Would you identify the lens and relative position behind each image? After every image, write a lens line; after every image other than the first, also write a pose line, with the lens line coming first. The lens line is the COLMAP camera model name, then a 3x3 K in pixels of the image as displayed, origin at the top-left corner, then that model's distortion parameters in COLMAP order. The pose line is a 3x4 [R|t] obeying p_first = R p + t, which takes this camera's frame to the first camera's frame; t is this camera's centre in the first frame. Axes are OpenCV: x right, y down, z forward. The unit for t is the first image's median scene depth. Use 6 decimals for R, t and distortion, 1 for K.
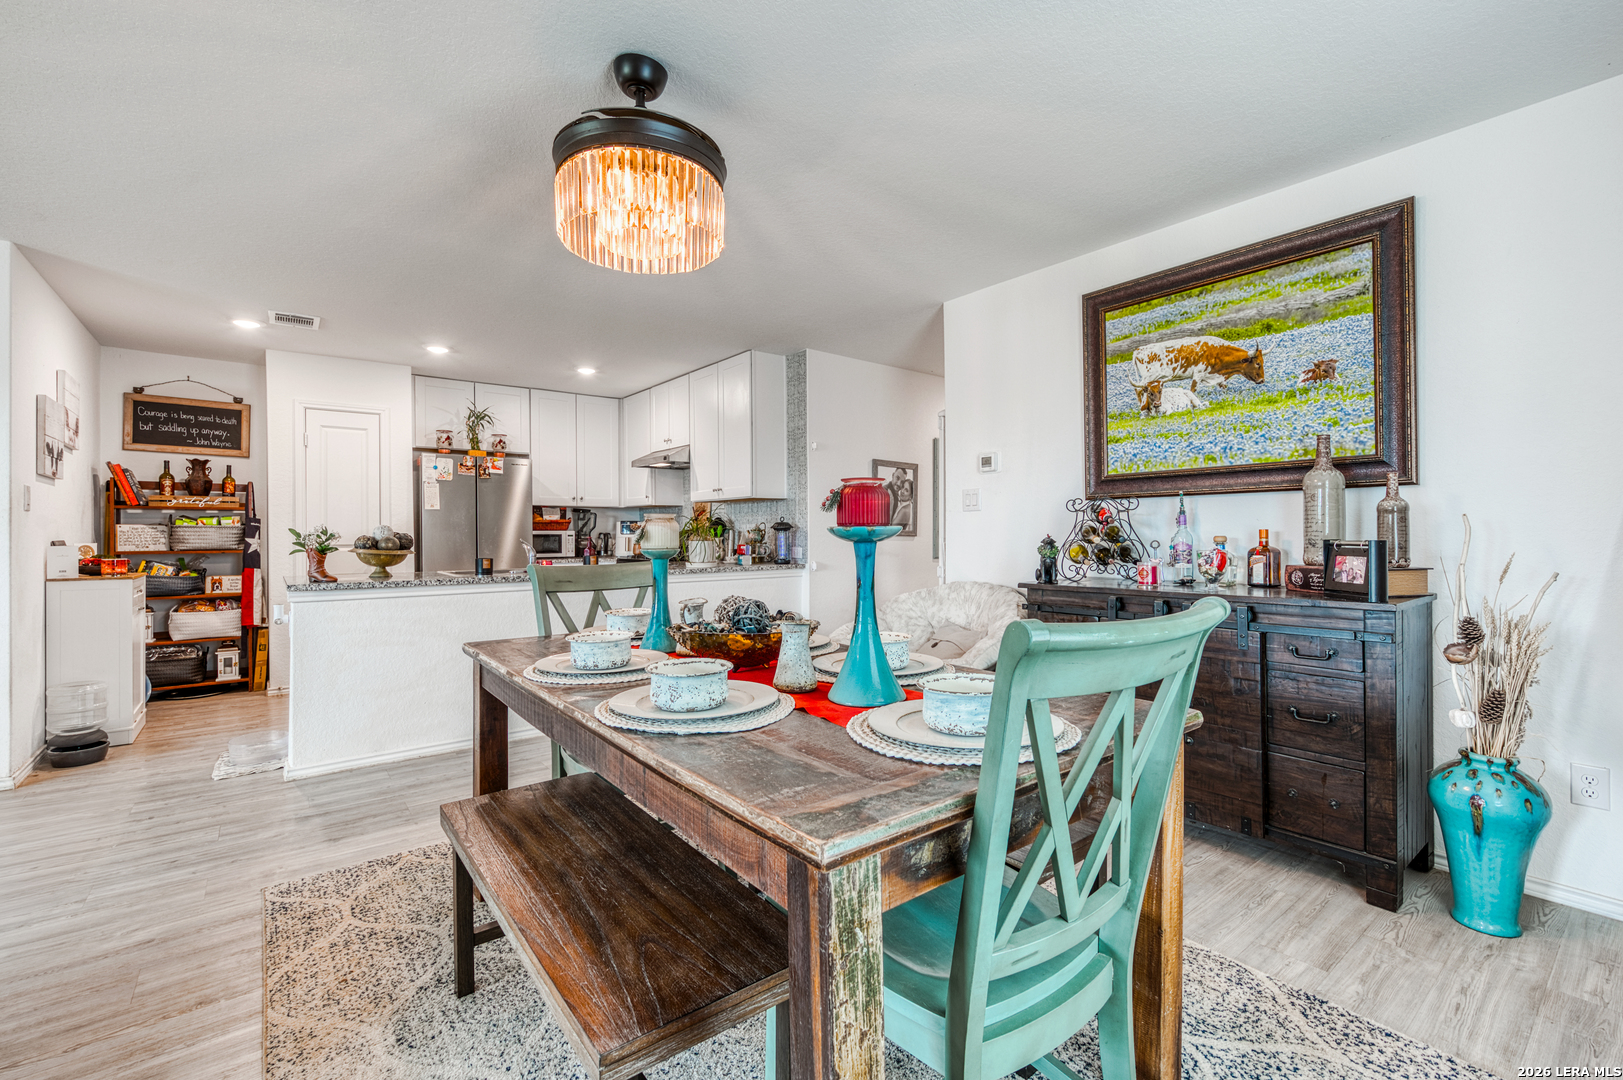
lens RADIAL K [[702.1, 0, 816.4], [0, 702.1, 533.0], [0, 0, 1]] dist [-0.001956, -0.000736]
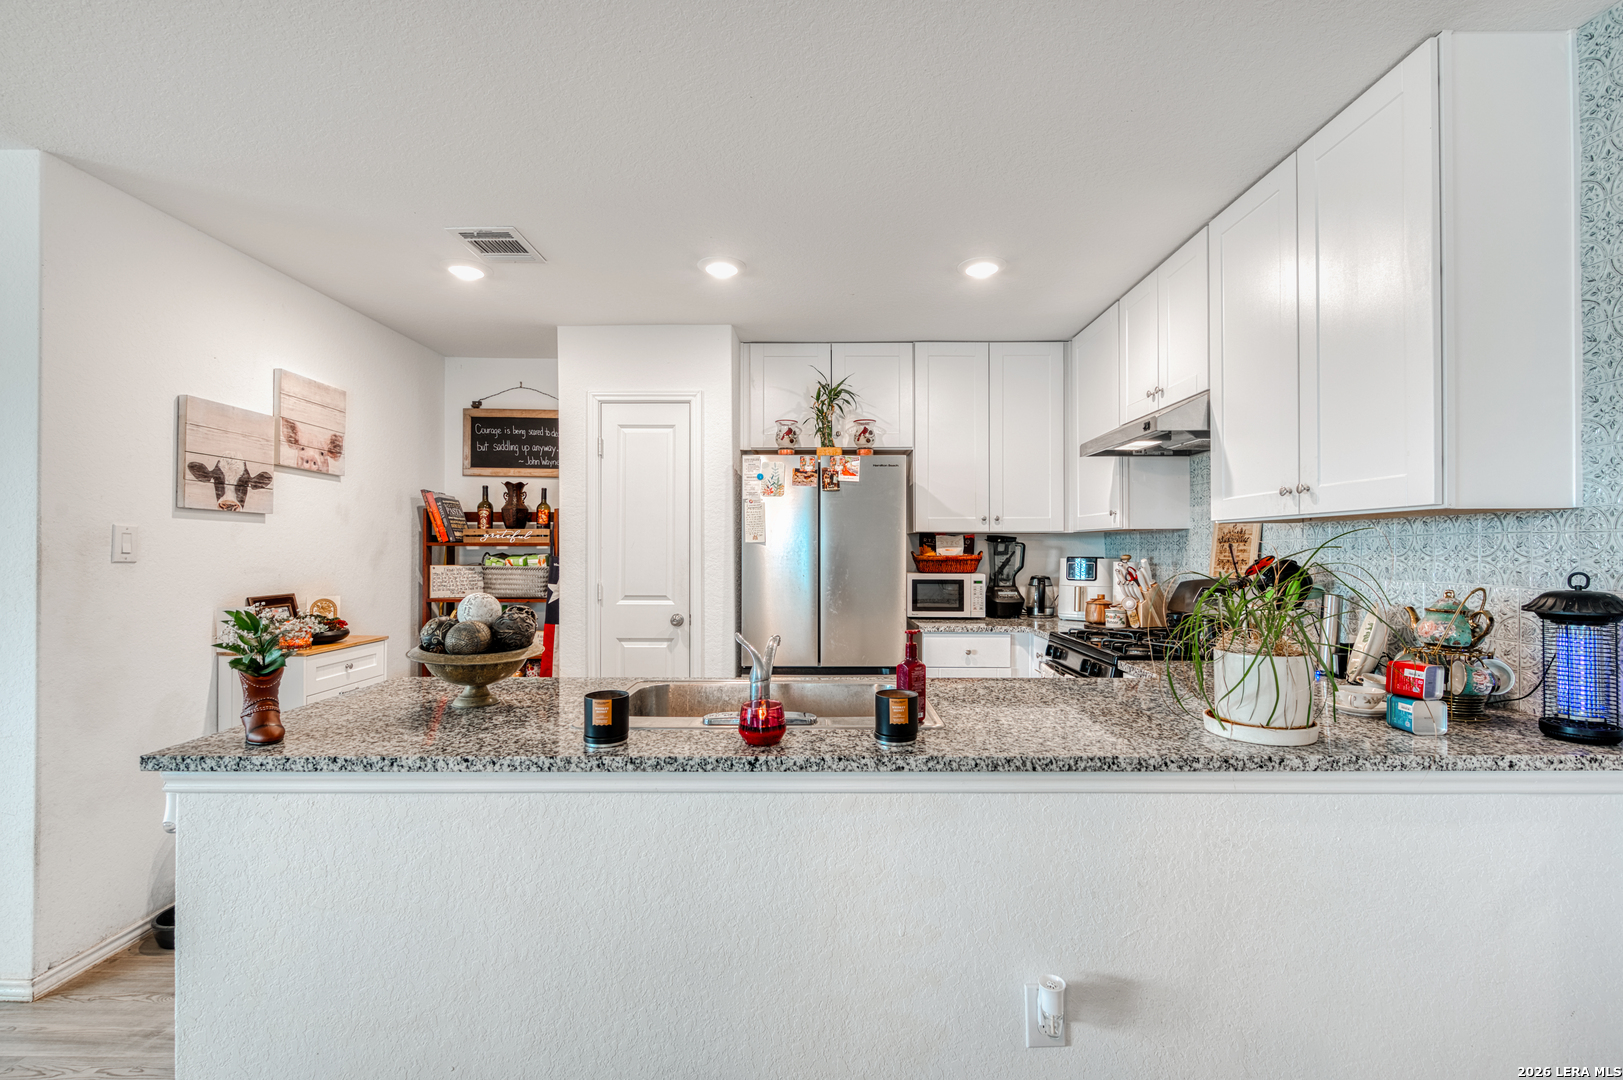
lens RADIAL K [[698.9, 0, 820.8], [0, 698.9, 546.7], [0, 0, 1]] dist [0.000823, 0.000037]
pose [[0.784794, 0.002291, -0.619752, -0.117926], [-0.004075, 0.999991, -0.001462, -0.032795], [0.619743, 0.003673, 0.784796, 0.600393]]
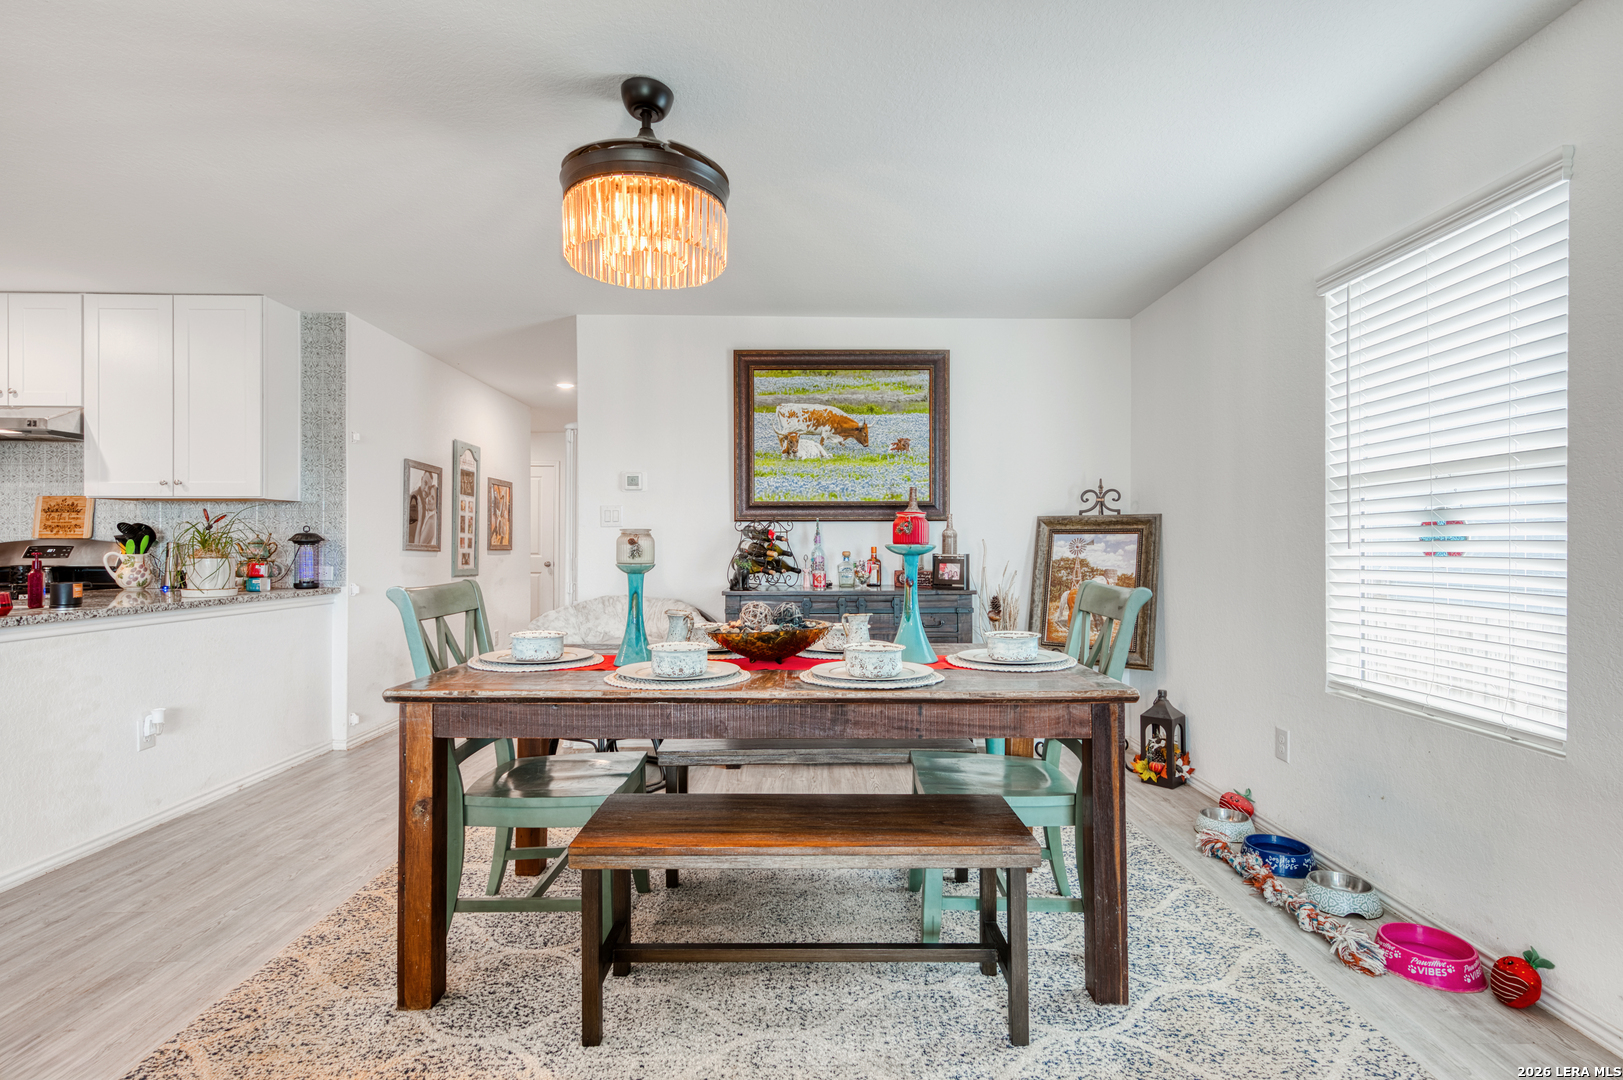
lens RADIAL K [[787.2, 0, 815.5], [0, 787.2, 542.3], [0, 0, 1]] dist [0.001794, 0.000569]
pose [[0.602578, 0.008754, 0.798012, -0.405542], [-0.003513, 0.999959, -0.008316, -0.000353], [-0.798052, 0.002208, 0.602584, 0.054139]]
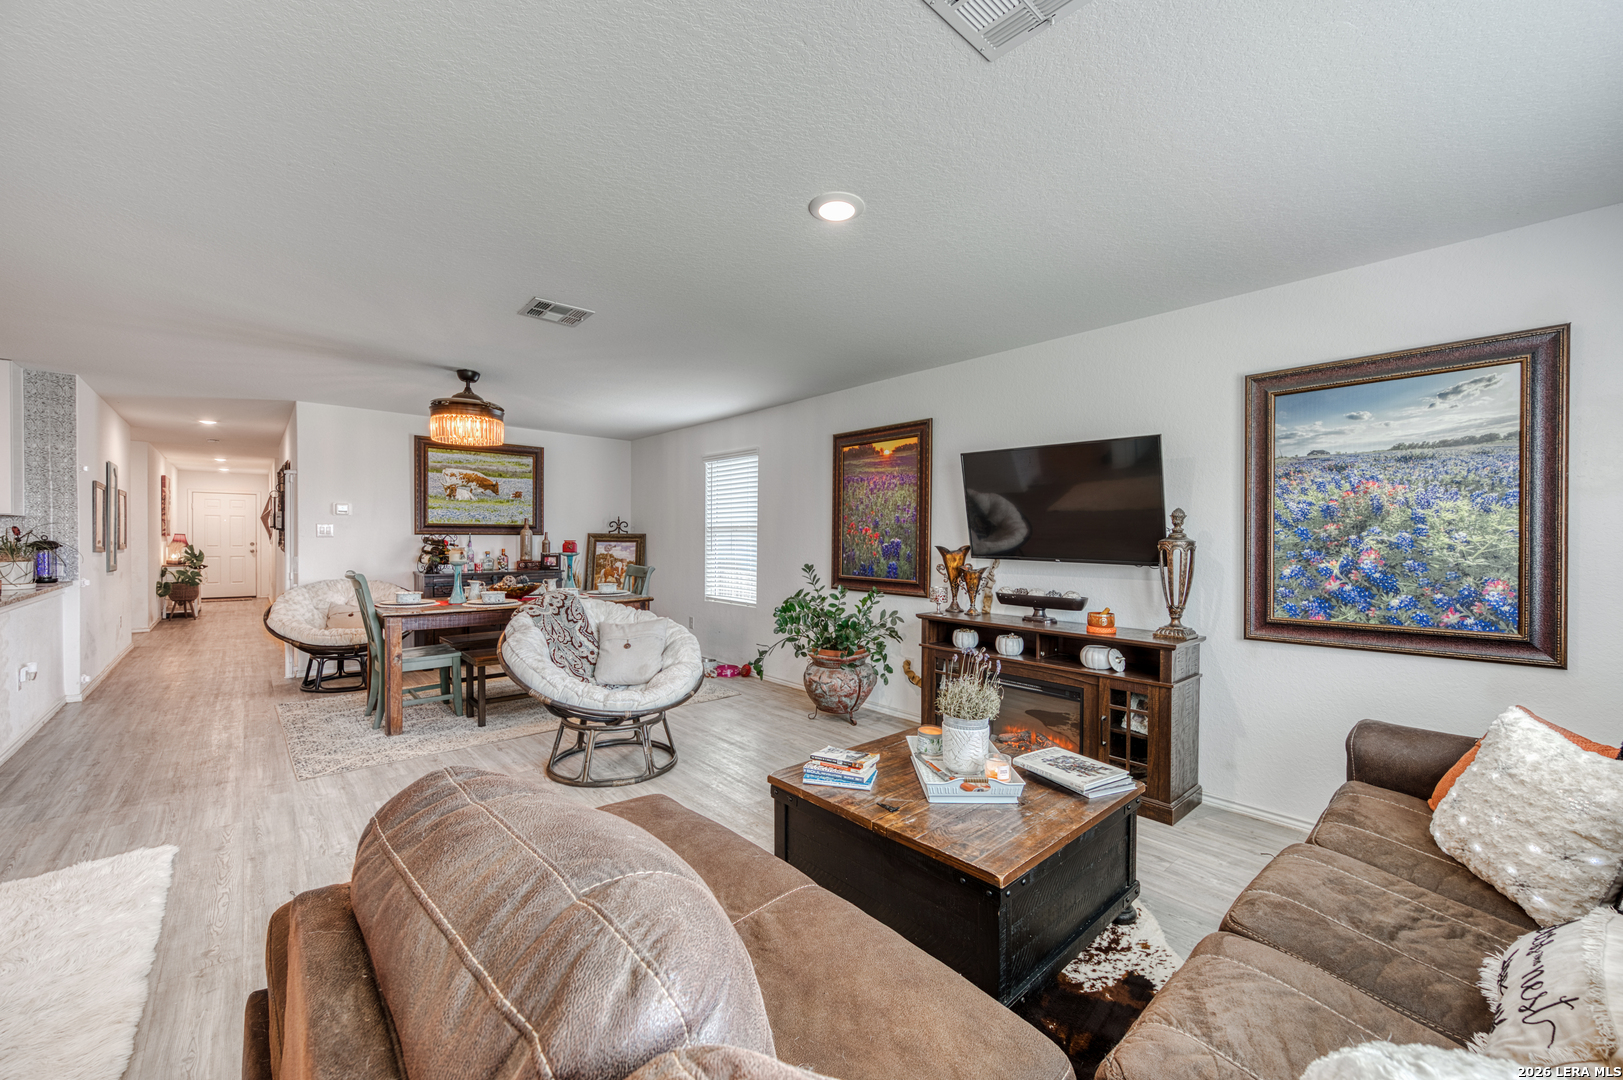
lens RADIAL K [[641.3, 0, 822.8], [0, 641.3, 545.5], [0, 0, 1]] dist [-0.001096, -0.000269]
pose [[-0.075550, -0.006012, 0.997124, -1.070183], [-0.006788, 0.999962, 0.005515, -0.021719], [-0.997119, -0.006352, -0.075588, -0.038745]]
